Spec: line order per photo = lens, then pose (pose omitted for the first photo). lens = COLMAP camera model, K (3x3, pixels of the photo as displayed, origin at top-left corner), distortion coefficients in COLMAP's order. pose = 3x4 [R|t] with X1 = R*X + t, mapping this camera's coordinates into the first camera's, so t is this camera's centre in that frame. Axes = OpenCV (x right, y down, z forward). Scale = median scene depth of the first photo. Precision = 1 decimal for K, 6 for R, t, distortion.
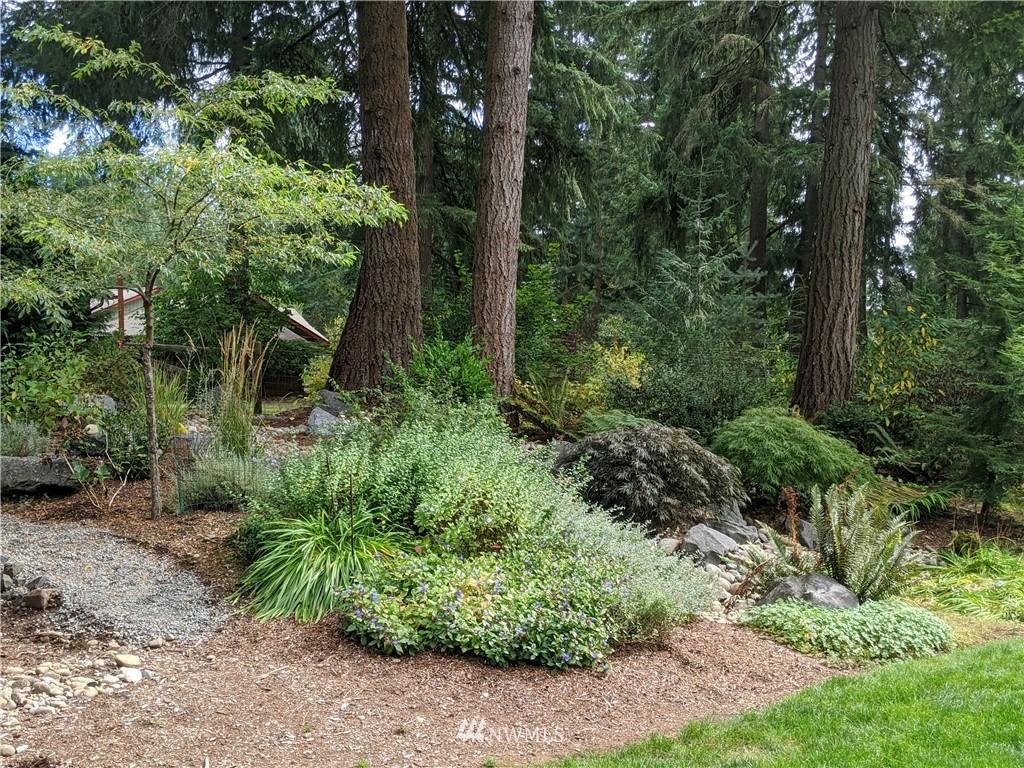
lens RADIAL K [[1264.6, 0, 510.5], [0, 1264.6, 401.4], [0, 0, 1]] dist [0.064124, -0.102613]
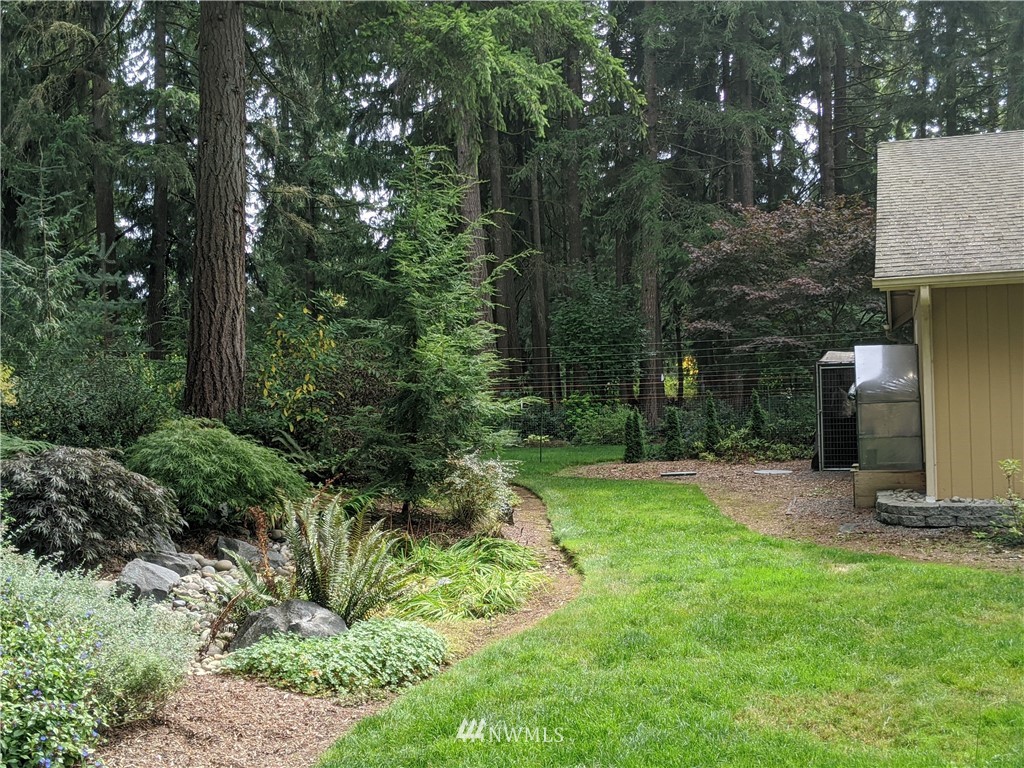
lens RADIAL K [[1259.6, 0, 581.0], [0, 1259.6, 402.0], [0, 0, 1]] dist [0.093132, -0.236465]
pose [[0.848930, -0.052981, 0.525843, -0.039085], [0.055710, 0.998390, 0.010653, -0.001694], [-0.525561, 0.020251, 0.850515, 0.099746]]
